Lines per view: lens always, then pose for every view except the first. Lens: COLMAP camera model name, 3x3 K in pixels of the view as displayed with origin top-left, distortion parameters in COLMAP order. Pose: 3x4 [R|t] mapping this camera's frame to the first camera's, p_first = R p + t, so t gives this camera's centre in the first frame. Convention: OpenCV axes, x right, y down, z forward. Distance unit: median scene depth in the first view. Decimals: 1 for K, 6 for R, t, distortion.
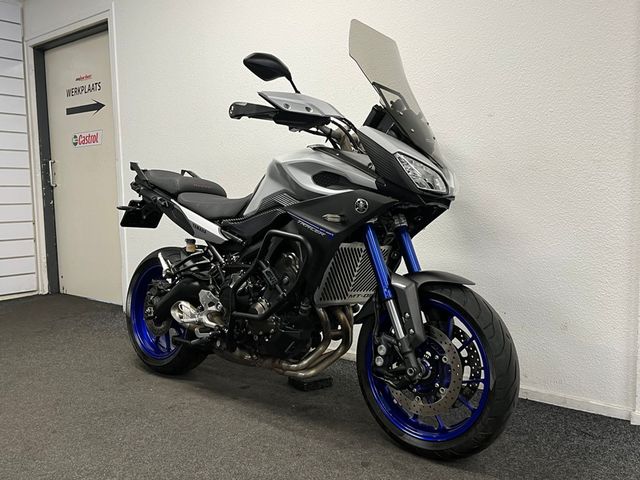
lens RADIAL K [[580.8, 0, 320.0], [0, 580.8, 240.0], [0, 0, 1]] dist [0.054876, 0.000522]
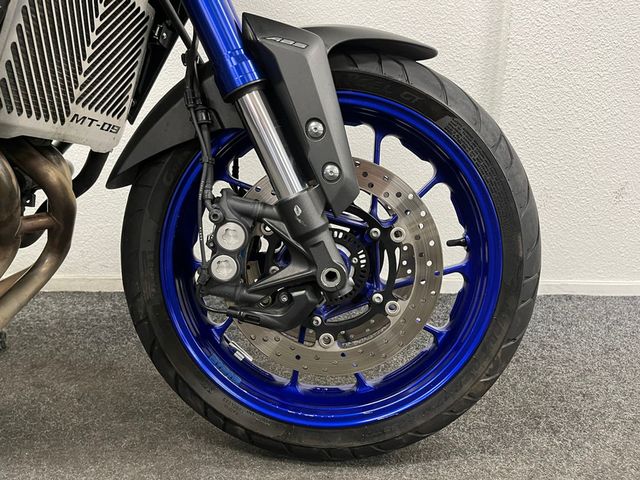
lens RADIAL K [[489.3, 0, 320.0], [0, 489.3, 240.0], [0, 0, 1]] dist [0.076287, -0.102268]
pose [[0.753639, -0.121669, 0.645929, -0.042168], [0.025279, 0.987357, 0.156487, 0.121320], [-0.656802, -0.101606, 0.747186, 0.616115]]
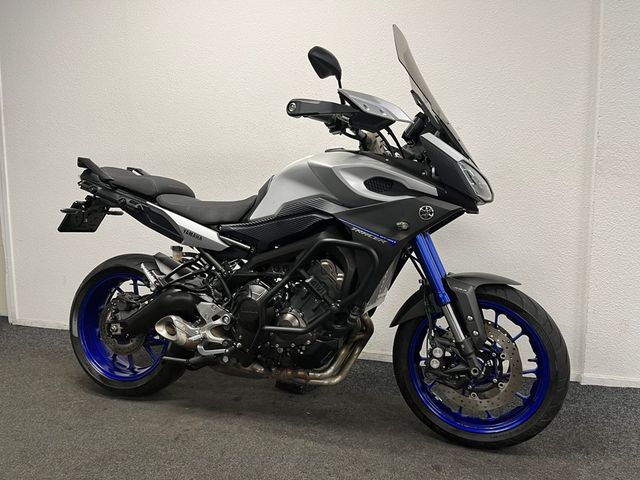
lens RADIAL K [[489.3, 0, 320.0], [0, 489.3, 240.0], [0, 0, 1]] dist [0.076287, -0.102268]
pose [[0.923115, -0.030945, 0.383277, -0.346418], [0.020302, 0.999289, 0.031784, -0.034749], [-0.383988, -0.021559, 0.923086, 0.236309]]
